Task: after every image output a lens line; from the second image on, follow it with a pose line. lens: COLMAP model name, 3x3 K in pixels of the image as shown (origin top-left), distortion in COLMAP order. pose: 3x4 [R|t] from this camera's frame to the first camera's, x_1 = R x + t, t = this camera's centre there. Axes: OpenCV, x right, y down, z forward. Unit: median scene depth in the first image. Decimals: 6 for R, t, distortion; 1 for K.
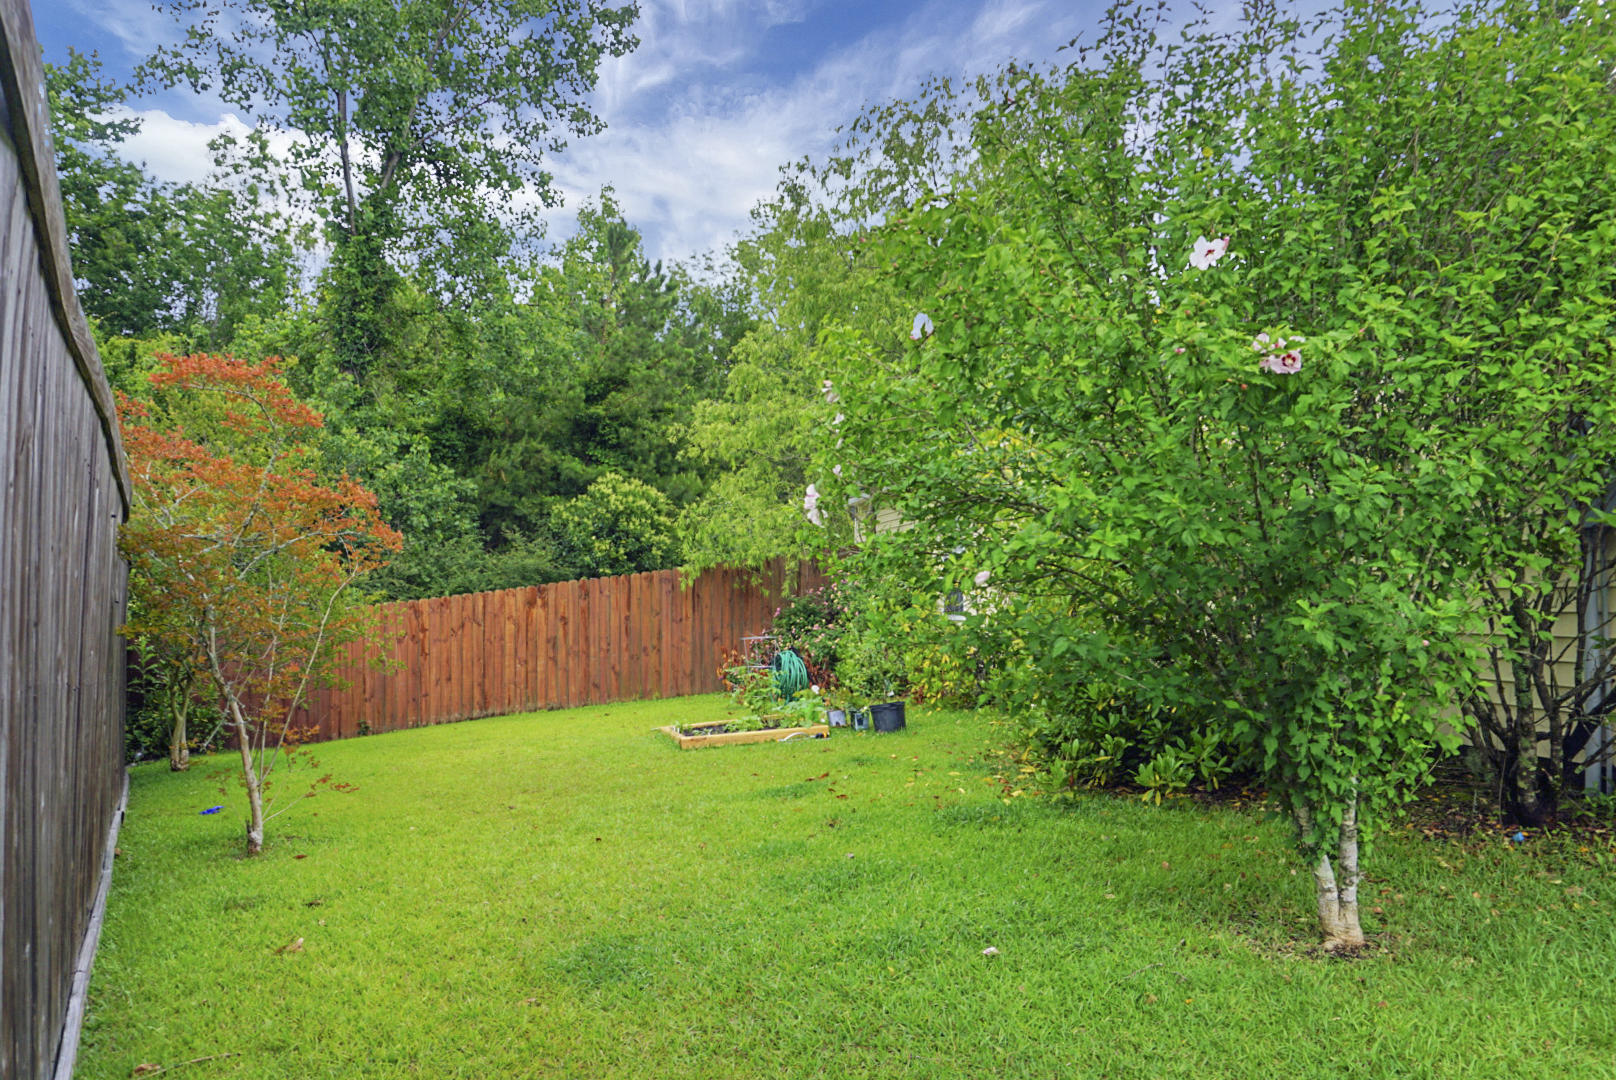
lens RADIAL K [[1105.5, 0, 806.3], [0, 1105.5, 599.5], [0, 0, 1]] dist [-0.027414, 0.001288]
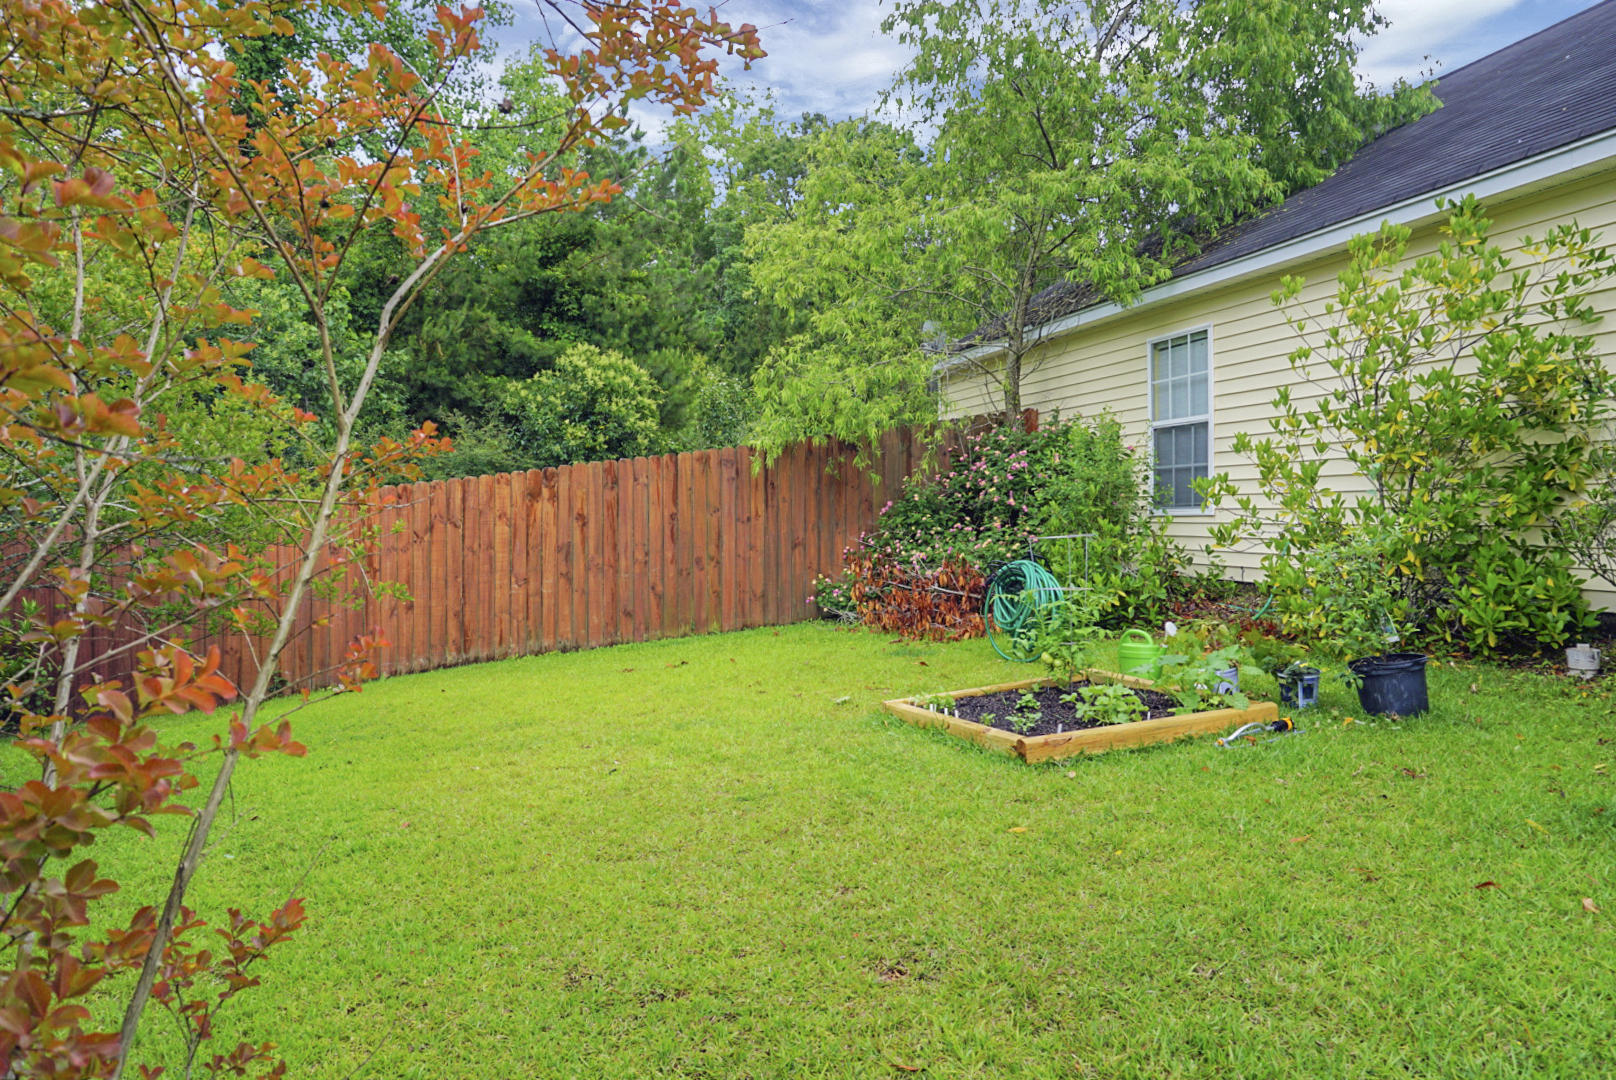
lens RADIAL K [[1097.5, 0, 809.1], [0, 1097.5, 493.5], [0, 0, 1]] dist [-0.001926, -0.000310]
pose [[0.995646, -0.001081, 0.093205, -0.089659], [0.002565, 0.999872, -0.015809, 0.008718], [-0.093176, 0.015979, 0.995521, 0.193168]]
